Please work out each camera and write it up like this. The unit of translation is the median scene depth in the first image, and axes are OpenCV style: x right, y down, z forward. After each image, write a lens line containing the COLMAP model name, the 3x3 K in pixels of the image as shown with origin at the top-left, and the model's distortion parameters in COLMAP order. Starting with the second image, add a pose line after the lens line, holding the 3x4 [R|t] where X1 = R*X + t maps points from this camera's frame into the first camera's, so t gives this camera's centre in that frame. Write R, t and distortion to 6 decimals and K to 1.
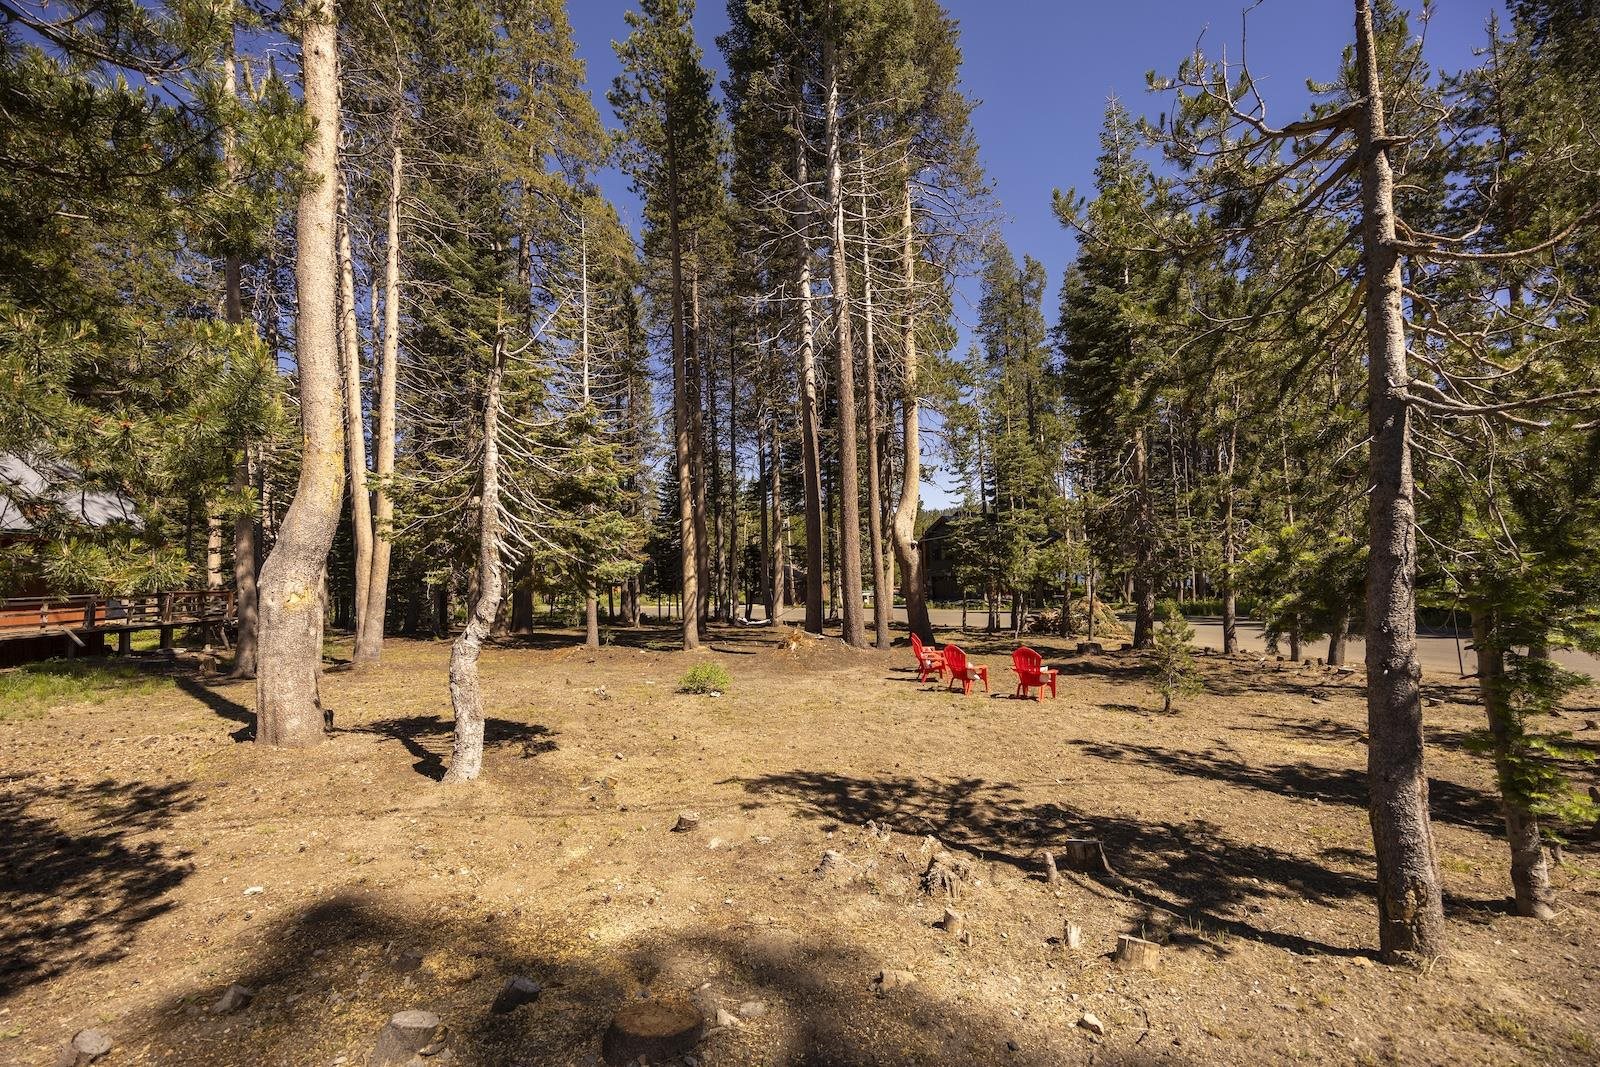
lens RADIAL K [[609.2, 0, 793.5], [0, 609.2, 535.3], [0, 0, 1]] dist [-0.003175, 0.000134]
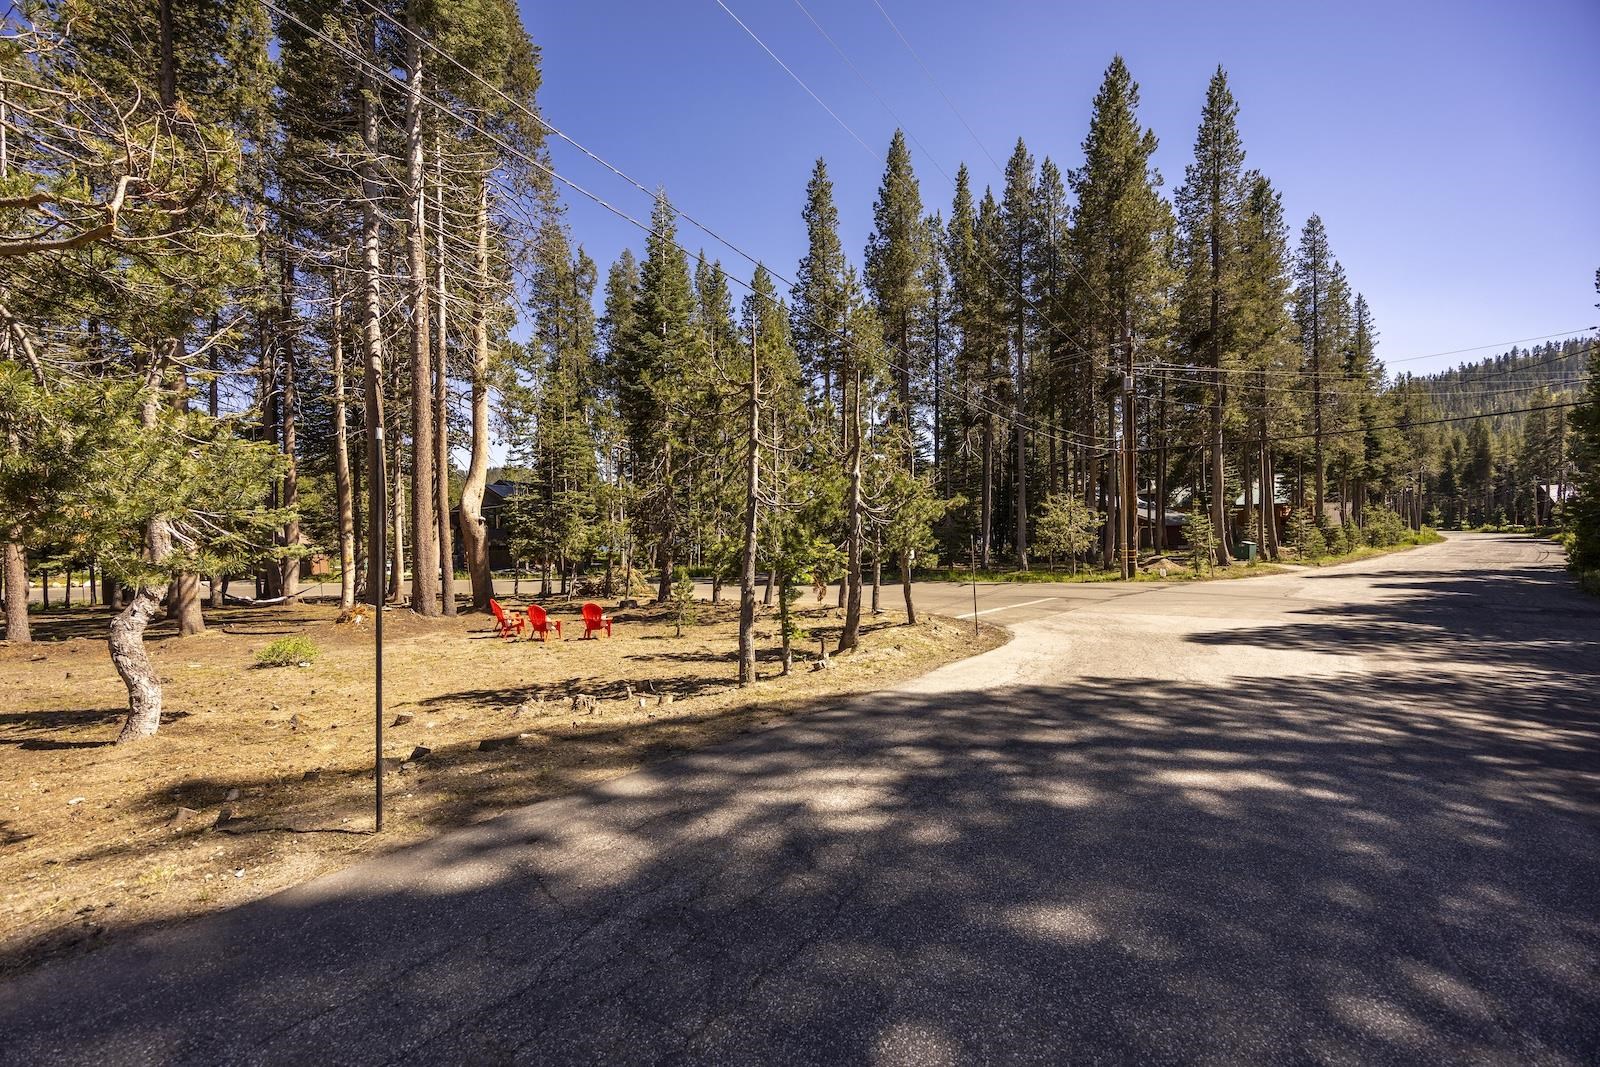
lens RADIAL K [[609.2, 0, 793.5], [0, 609.2, 535.3], [0, 0, 1]] dist [-0.003175, 0.000134]
pose [[0.743931, 0.014400, 0.668101, -0.124589], [-0.049089, 0.998244, 0.033145, -0.023734], [-0.666451, -0.057454, 0.743332, -0.202127]]
